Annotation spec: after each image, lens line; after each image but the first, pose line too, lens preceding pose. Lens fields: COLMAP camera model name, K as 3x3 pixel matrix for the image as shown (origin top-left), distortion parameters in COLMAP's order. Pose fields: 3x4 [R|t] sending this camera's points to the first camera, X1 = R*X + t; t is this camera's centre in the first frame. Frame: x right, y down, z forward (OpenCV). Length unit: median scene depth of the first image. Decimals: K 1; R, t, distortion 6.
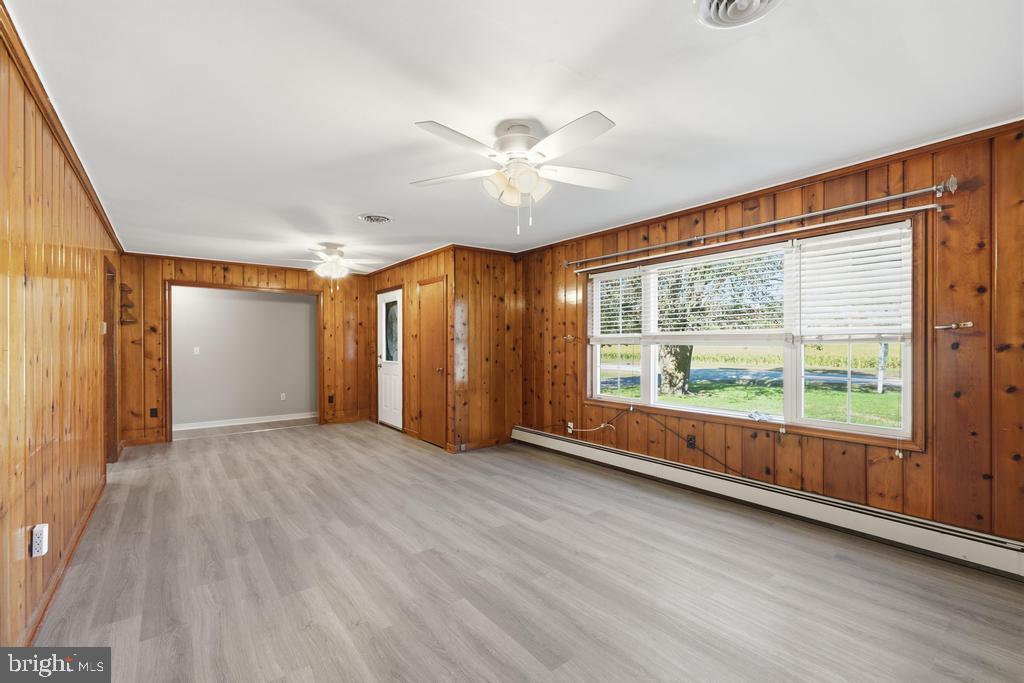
lens RADIAL K [[444.8, 0, 511.0], [0, 444.8, 344.1], [0, 0, 1]] dist [-0.008448, -0.000008]
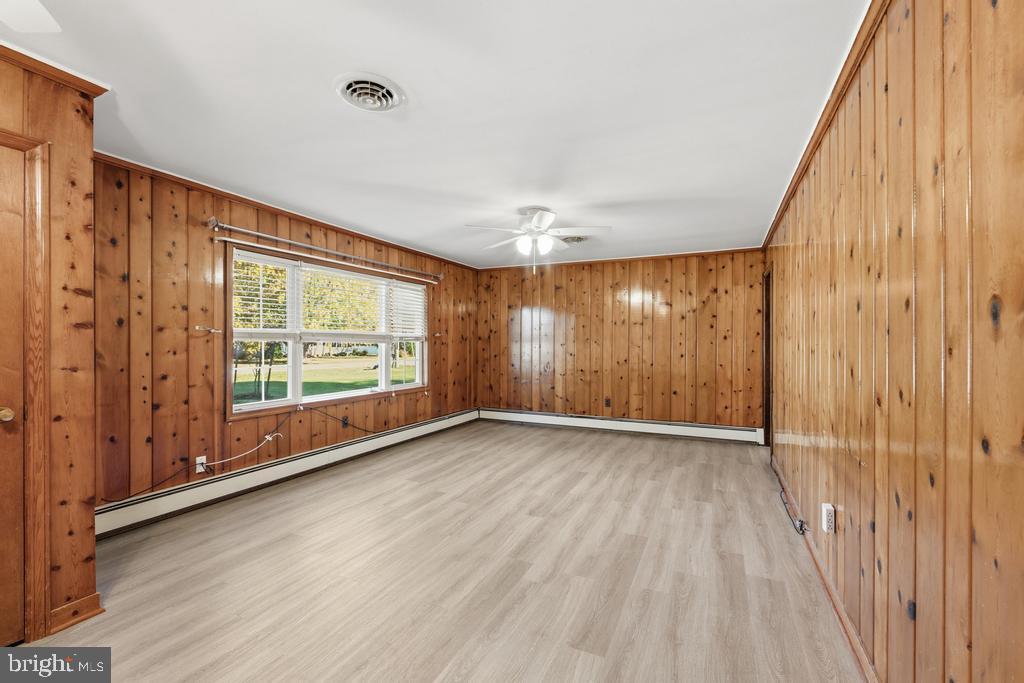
lens RADIAL K [[444.8, 0, 511.0], [0, 444.8, 344.1], [0, 0, 1]] dist [-0.008448, -0.000008]
pose [[-0.457496, -0.001484, 0.889210, -1.089511], [-0.002591, 0.999997, 0.000336, 0.007035], [-0.889208, -0.002150, -0.457498, 1.428093]]
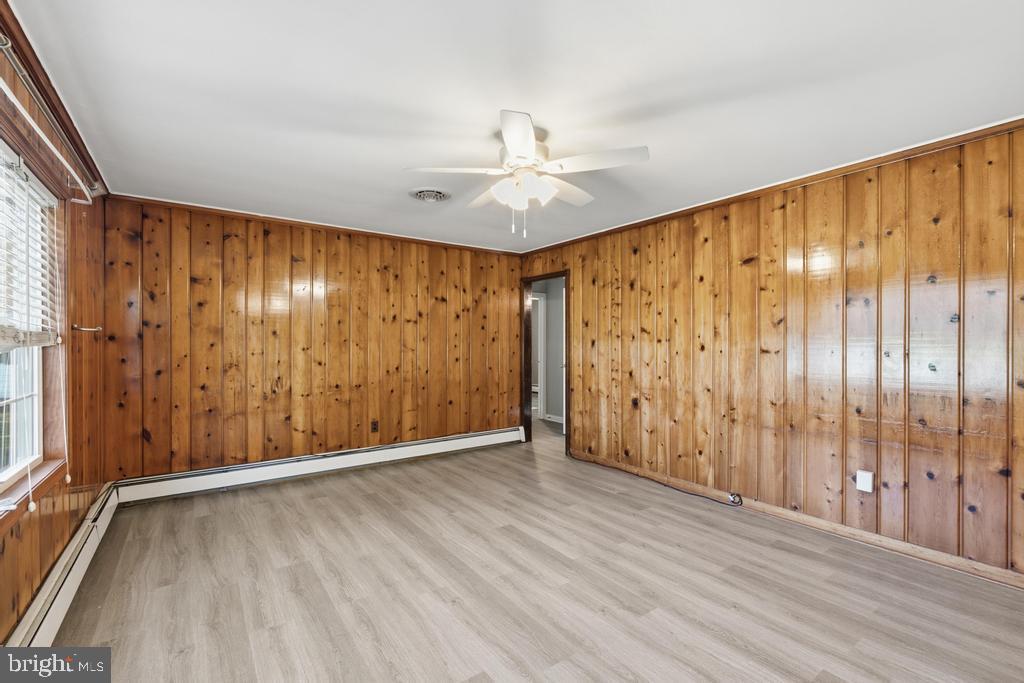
lens RADIAL K [[444.8, 0, 511.0], [0, 444.8, 344.1], [0, 0, 1]] dist [-0.008448, -0.000008]
pose [[-0.999210, 0.006514, 0.039214, 0.006943], [0.006456, 0.999978, -0.001597, 0.000590], [-0.039224, -0.001343, -0.999230, 1.588480]]
